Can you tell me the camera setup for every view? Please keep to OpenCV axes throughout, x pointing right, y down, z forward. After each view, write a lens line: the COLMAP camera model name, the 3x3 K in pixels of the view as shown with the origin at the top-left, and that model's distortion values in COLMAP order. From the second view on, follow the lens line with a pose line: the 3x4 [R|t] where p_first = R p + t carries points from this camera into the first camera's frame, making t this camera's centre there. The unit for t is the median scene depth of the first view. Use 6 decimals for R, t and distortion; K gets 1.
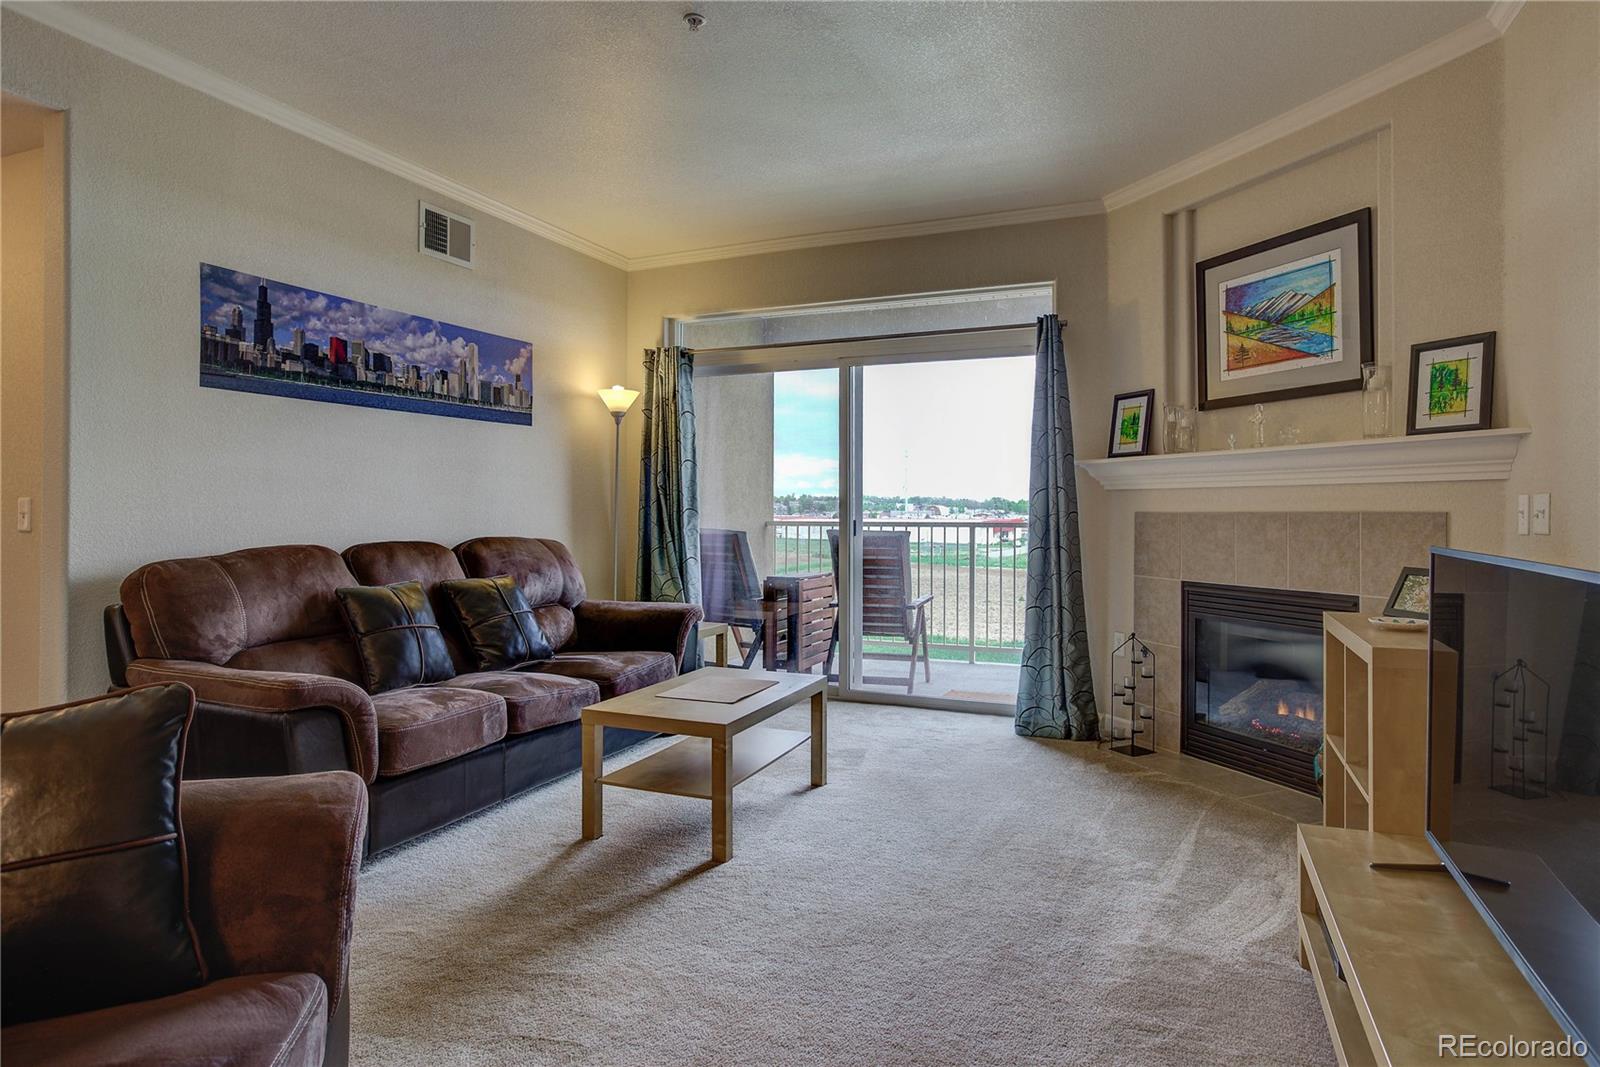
lens RADIAL K [[923.7, 0, 813.8], [0, 923.7, 500.1], [0, 0, 1]] dist [-0.029152, 0.016609]
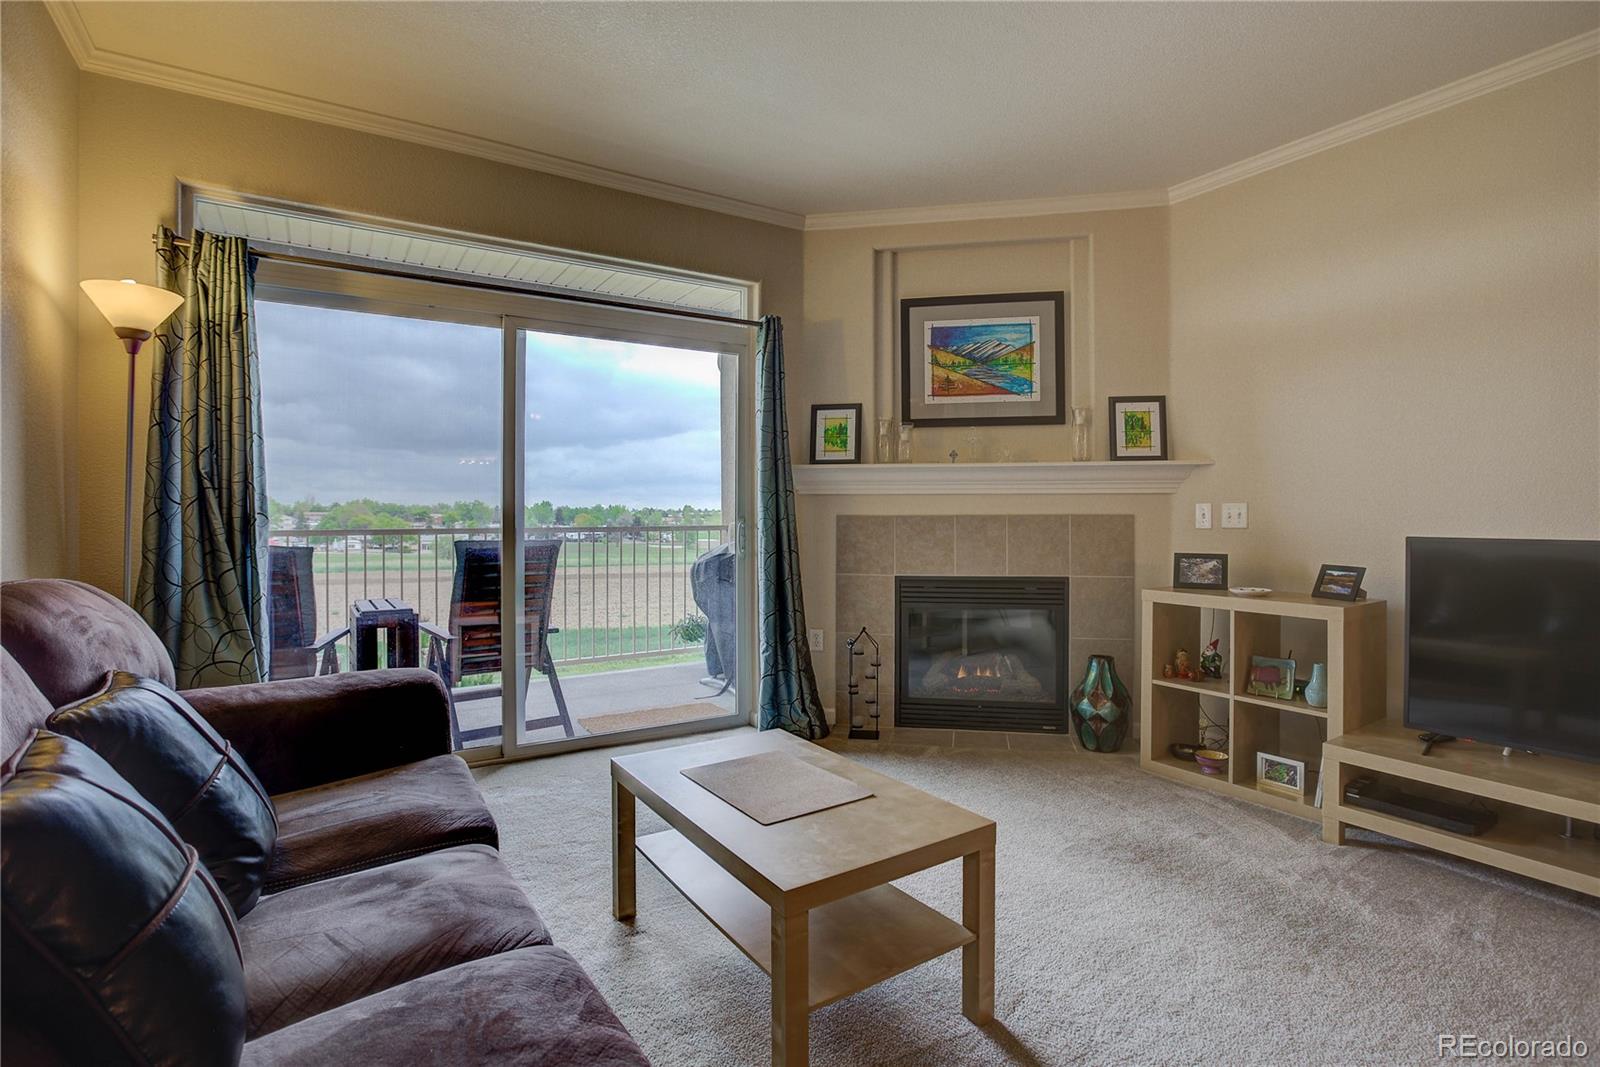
lens RADIAL K [[776.4, 0, 826.3], [0, 776.4, 511.1], [0, 0, 1]] dist [-0.047597, 0.015987]
pose [[0.547635, 0.000620, 0.836717, -0.448966], [-0.007699, 0.999961, 0.004298, 0.004457], [-0.836682, -0.008796, 0.547619, 0.545530]]
